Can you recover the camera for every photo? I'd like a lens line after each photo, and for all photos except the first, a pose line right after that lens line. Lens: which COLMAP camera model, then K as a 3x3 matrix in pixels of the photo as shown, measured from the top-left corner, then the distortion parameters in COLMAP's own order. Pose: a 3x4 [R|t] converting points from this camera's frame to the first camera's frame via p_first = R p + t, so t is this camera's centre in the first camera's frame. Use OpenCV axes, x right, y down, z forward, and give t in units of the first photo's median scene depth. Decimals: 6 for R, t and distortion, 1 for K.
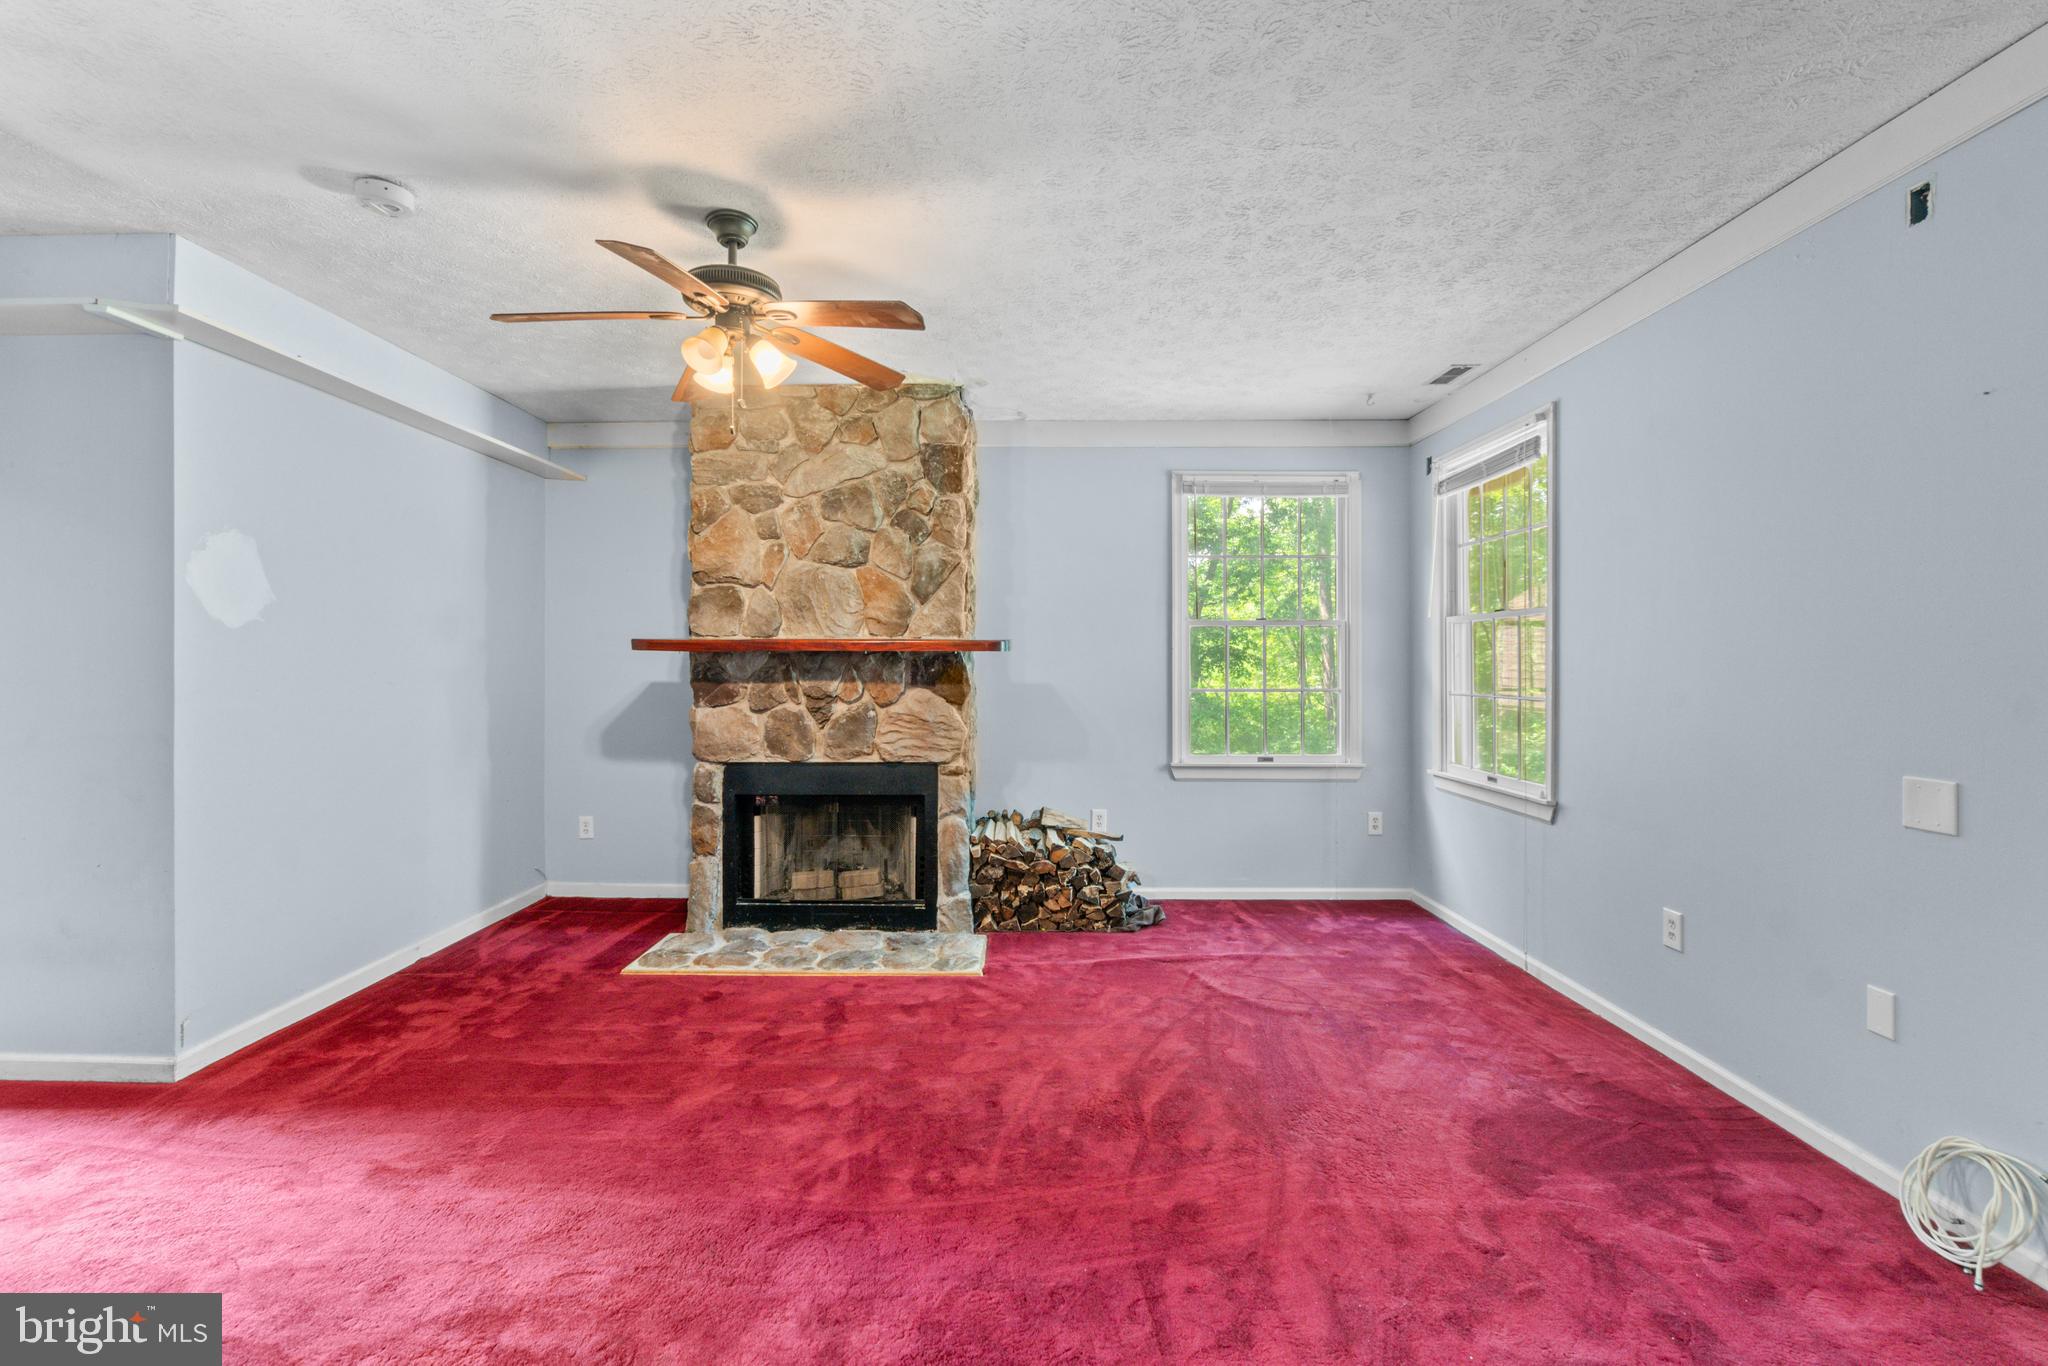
lens RADIAL K [[888.3, 0, 1030.3], [0, 888.3, 655.5], [0, 0, 1]] dist [-0.001789, -0.000660]
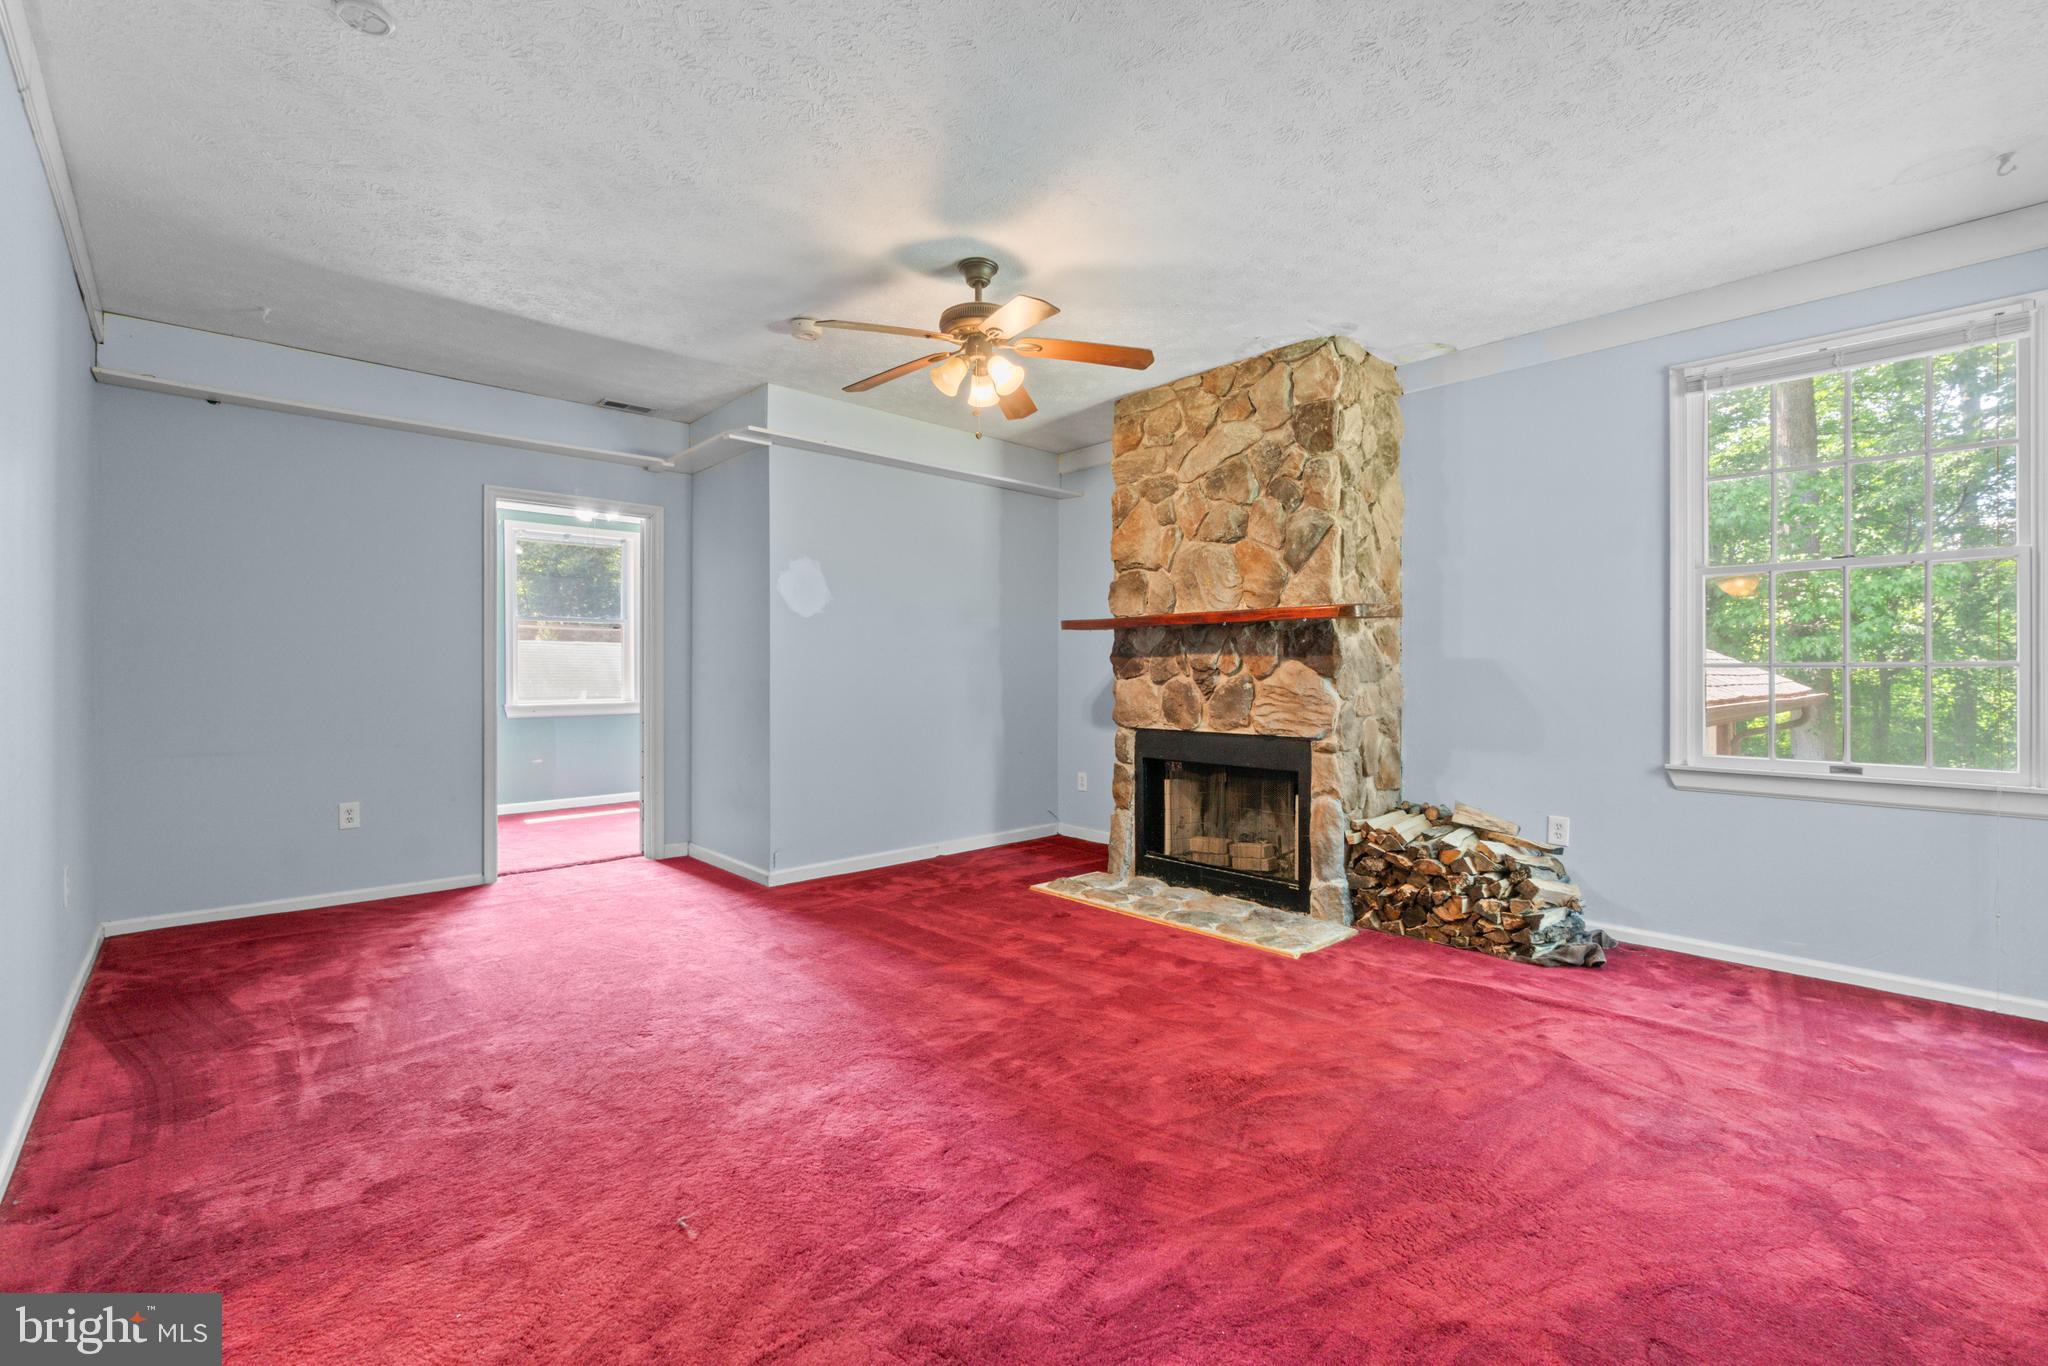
lens RADIAL K [[888.3, 0, 1017.0], [0, 888.3, 669.0], [0, 0, 1]] dist [-0.001789, -0.000660]
pose [[0.683163, -0.004258, -0.730253, 0.376162], [0.005760, 0.999983, -0.000442, 0.045036], [0.730243, -0.003905, 0.683176, 0.122136]]
